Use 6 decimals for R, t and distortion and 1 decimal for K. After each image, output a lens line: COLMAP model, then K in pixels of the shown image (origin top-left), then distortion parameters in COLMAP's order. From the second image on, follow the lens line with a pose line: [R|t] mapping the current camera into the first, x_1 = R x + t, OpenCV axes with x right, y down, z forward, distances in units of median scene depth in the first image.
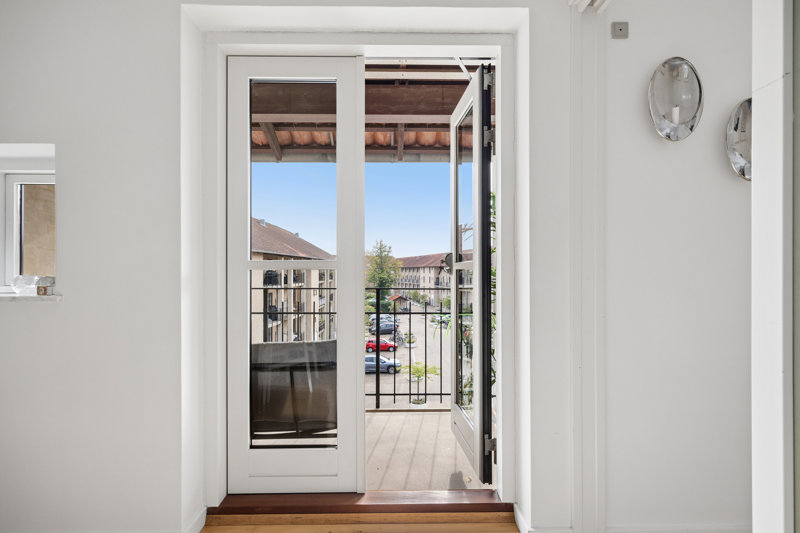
lens RADIAL K [[378.5, 0, 400.0], [0, 378.5, 266.5], [0, 0, 1]] dist [0.000877, 0.000139]
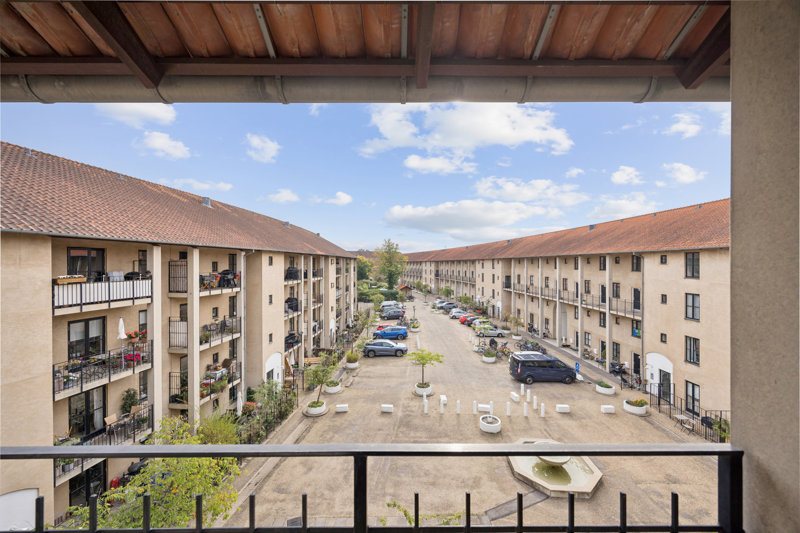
lens RADIAL K [[309.6, 0, 400.0], [0, 309.6, 266.5], [0, 0, 1]] dist [0.001997, 0.000151]
pose [[0.999839, -0.001000, -0.017891, -0.002509], [0.001376, 0.999777, 0.021056, -0.010083], [0.017866, -0.021078, 0.999618, 0.083099]]
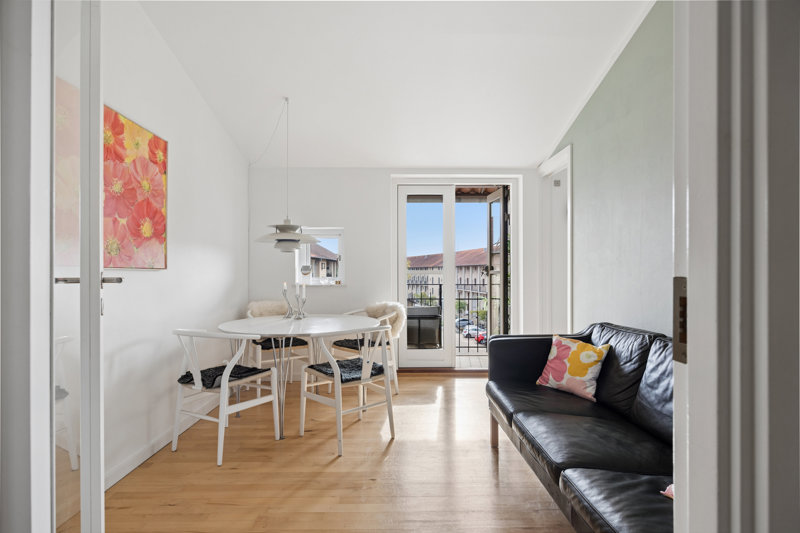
lens RADIAL K [[426.7, 0, 400.0], [0, 426.7, 266.5], [0, 0, 1]] dist [-0.001697, -0.000261]
pose [[0.999985, -0.000132, -0.005497, -0.036027], [0.000141, 0.999999, 0.001575, -0.003878], [0.005497, -0.001576, 0.999984, -0.143272]]
